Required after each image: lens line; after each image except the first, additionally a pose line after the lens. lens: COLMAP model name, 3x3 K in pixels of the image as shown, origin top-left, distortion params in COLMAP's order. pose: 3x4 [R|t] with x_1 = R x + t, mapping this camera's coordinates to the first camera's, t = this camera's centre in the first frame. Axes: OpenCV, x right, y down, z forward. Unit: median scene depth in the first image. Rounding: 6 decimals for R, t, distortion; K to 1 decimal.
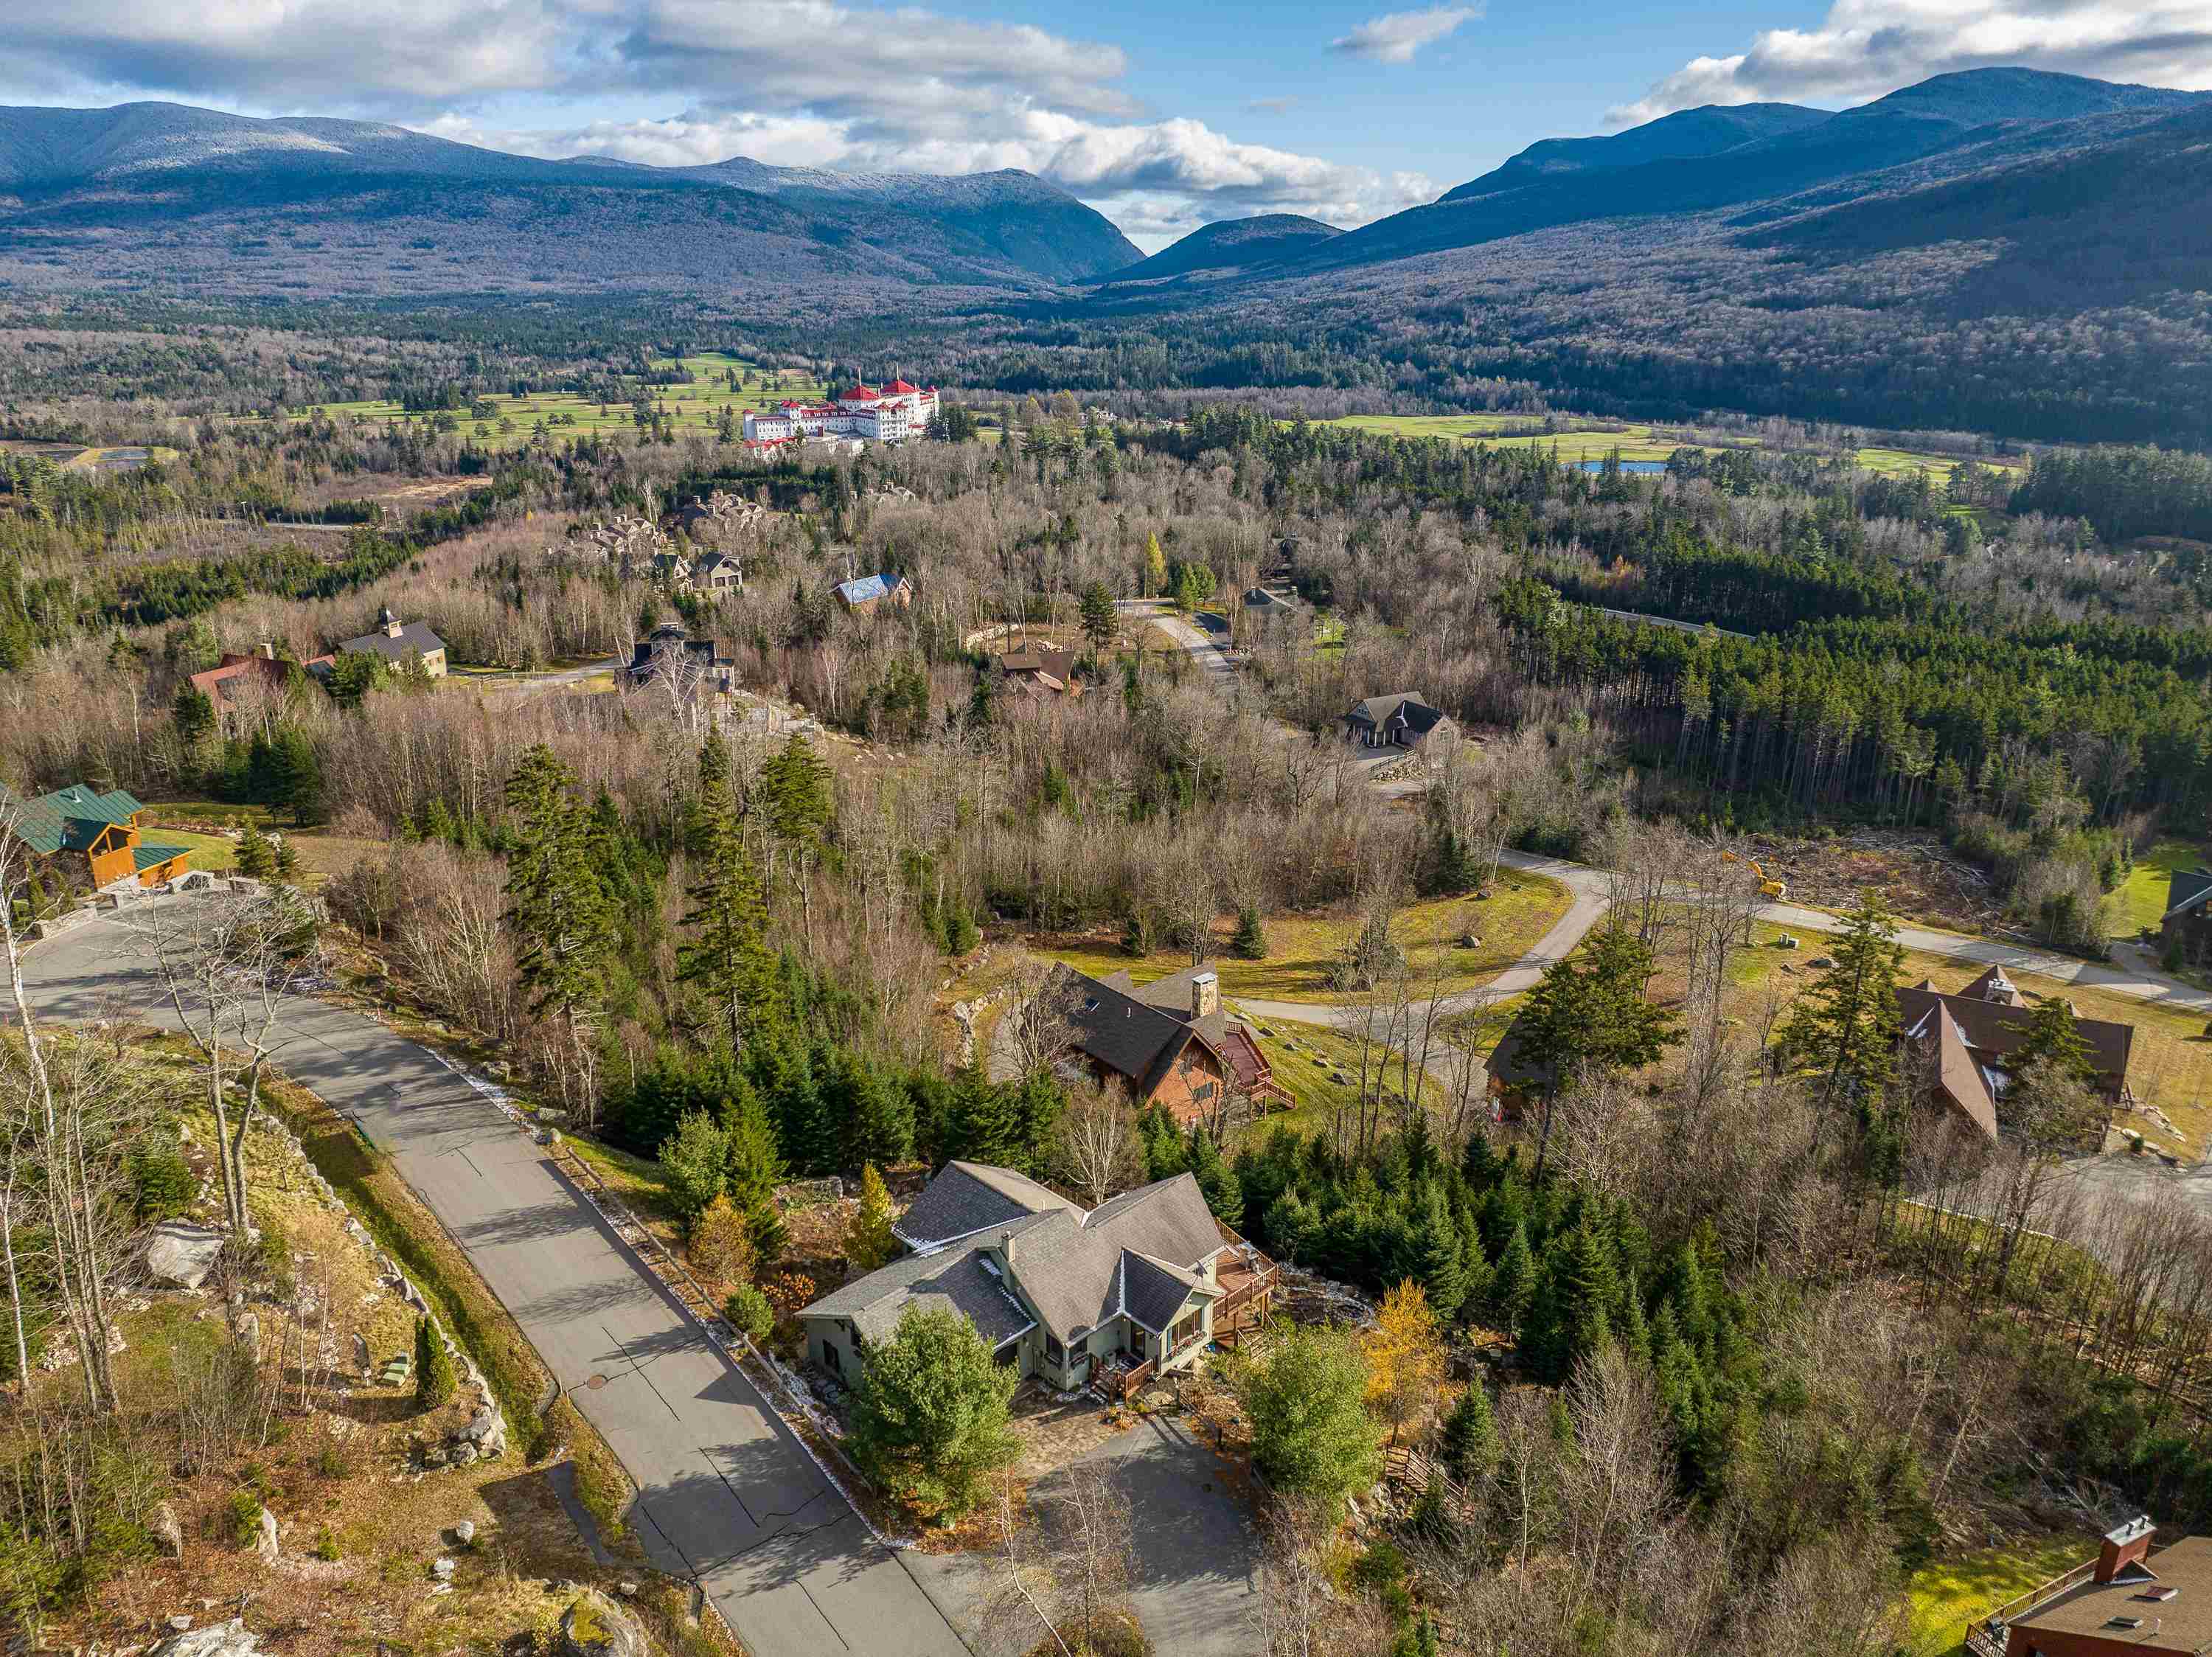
lens RADIAL K [[1540.2, 0, 1106.3], [0, 1540.2, 829.3], [0, 0, 1]] dist [0.005167, 0.000741]
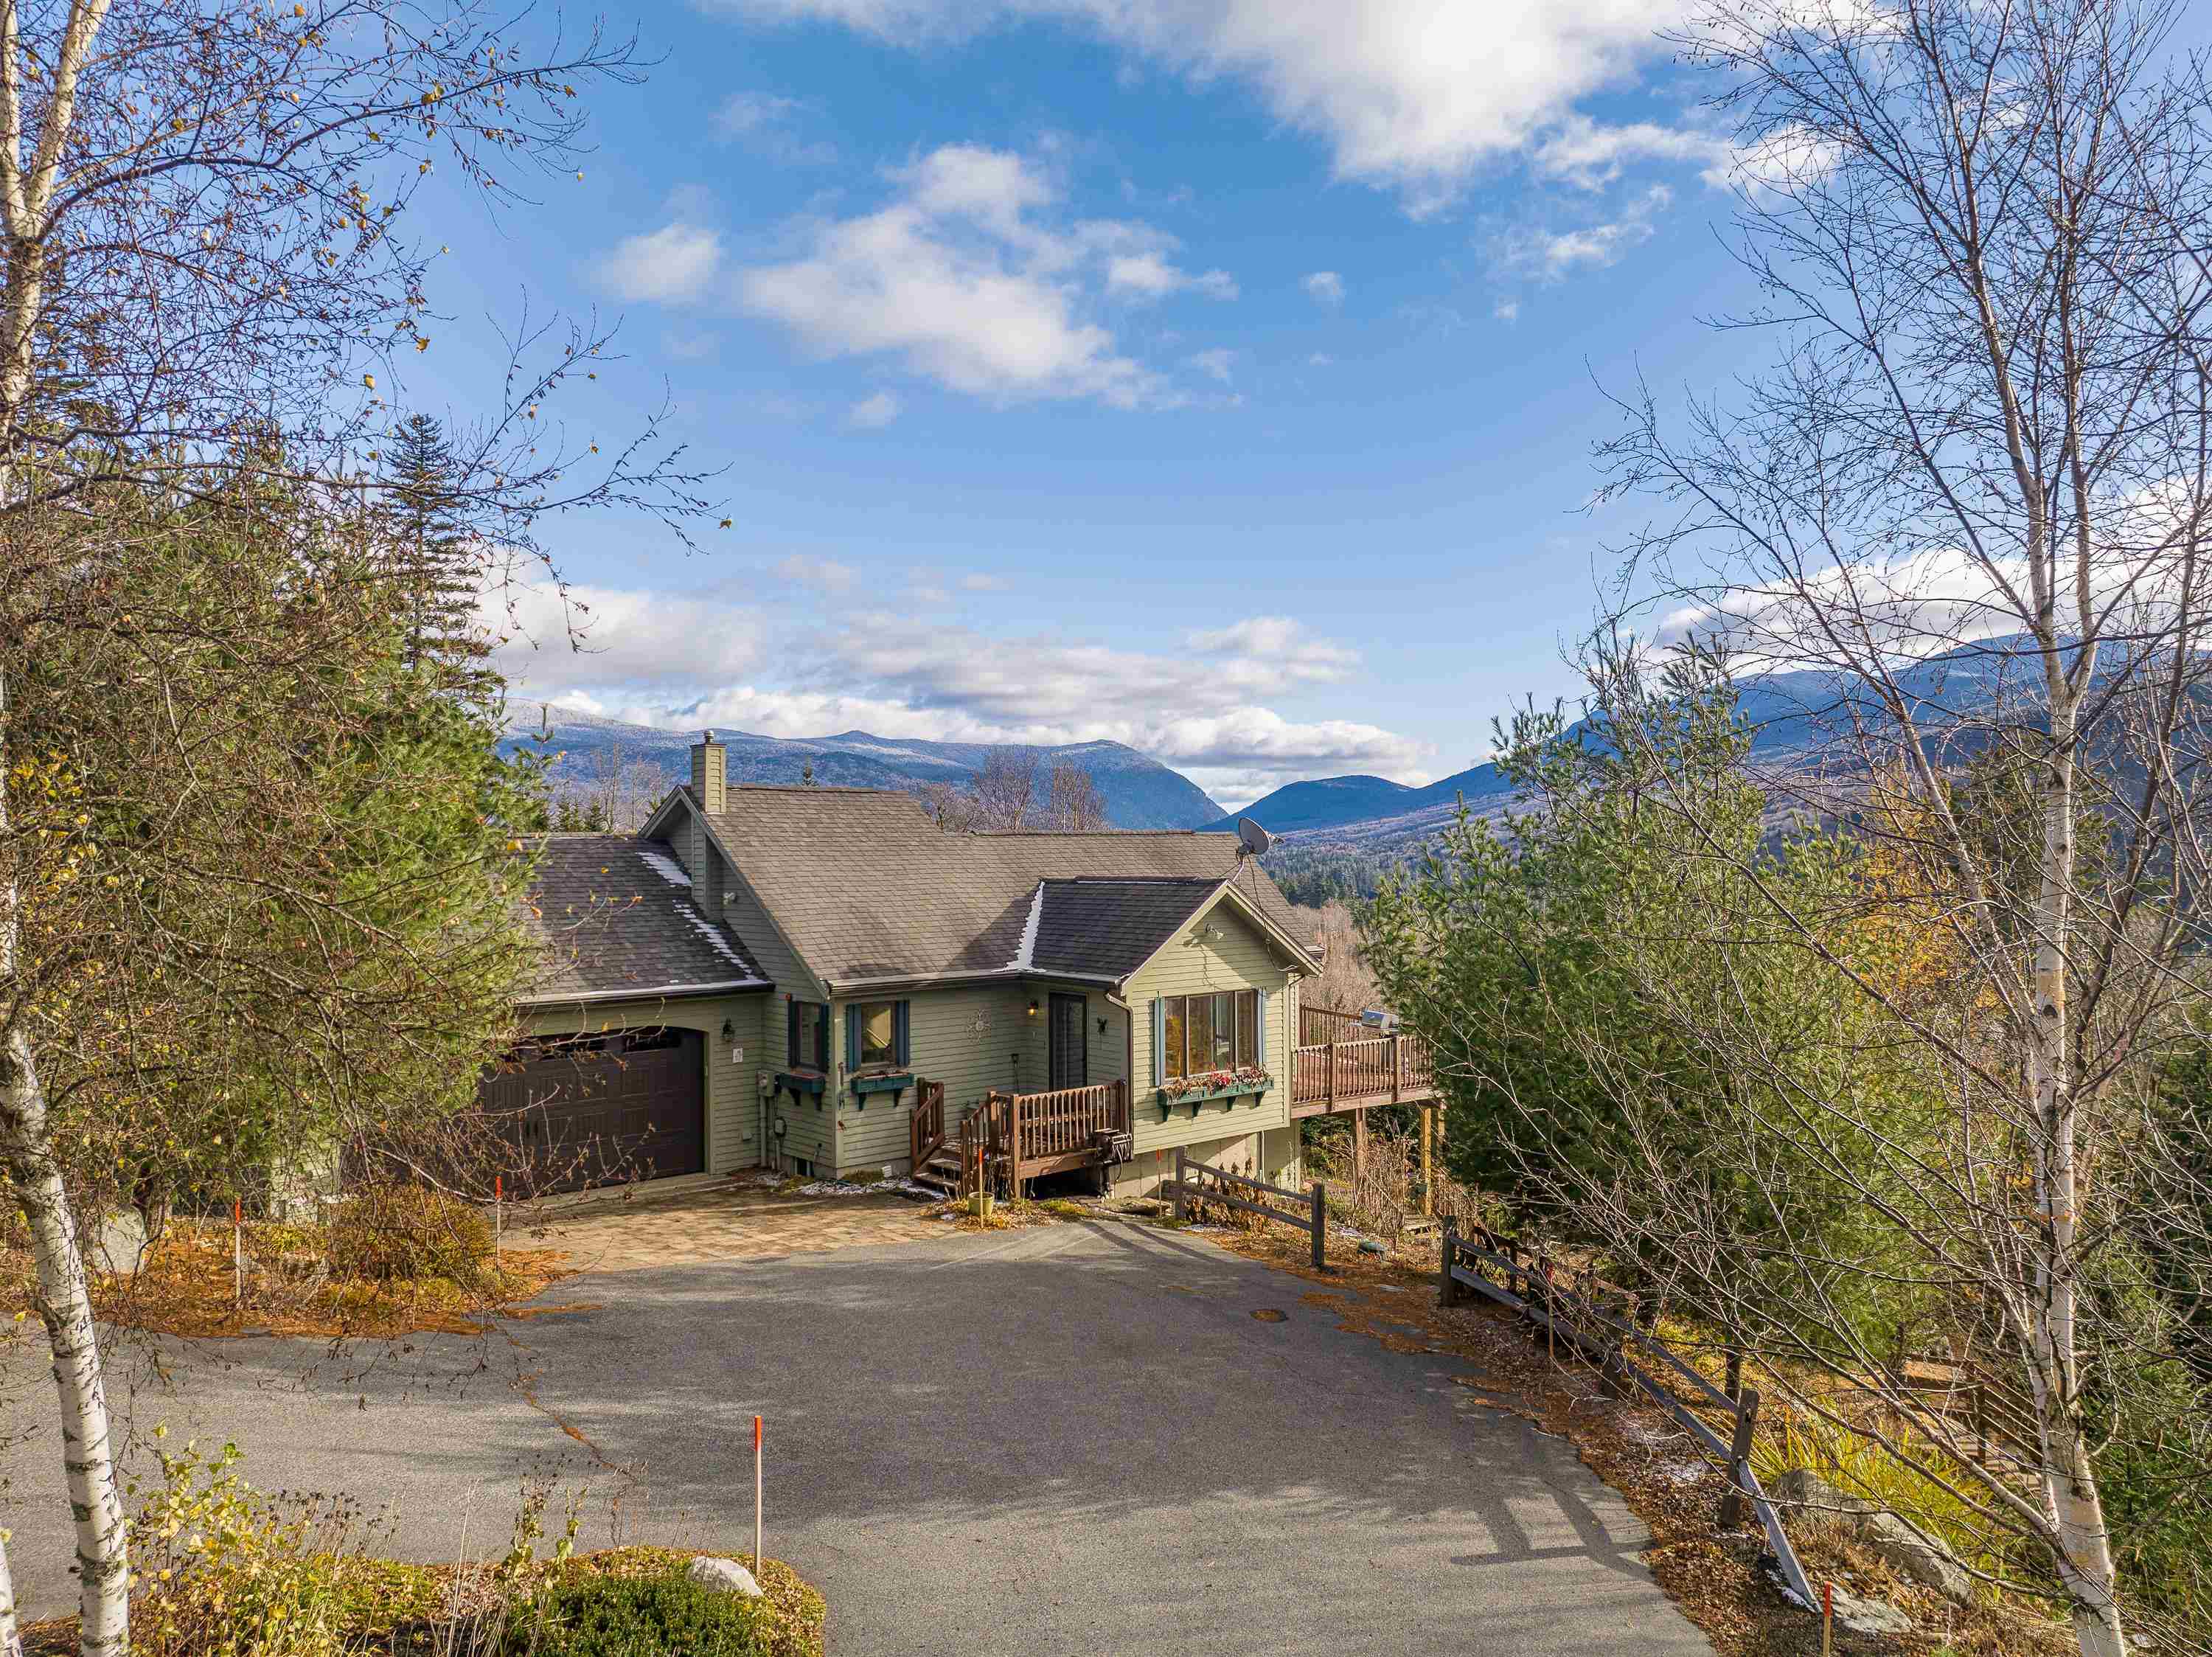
lens RADIAL K [[1540.2, 0, 1106.6], [0, 1540.2, 827.6], [0, 0, 1]] dist [0.005167, 0.000741]
pose [[0.998470, 0.003565, -0.055181, 0.046224], [-0.022725, 0.936203, -0.350725, 0.395372], [0.050410, 0.351442, 0.934851, 0.660628]]
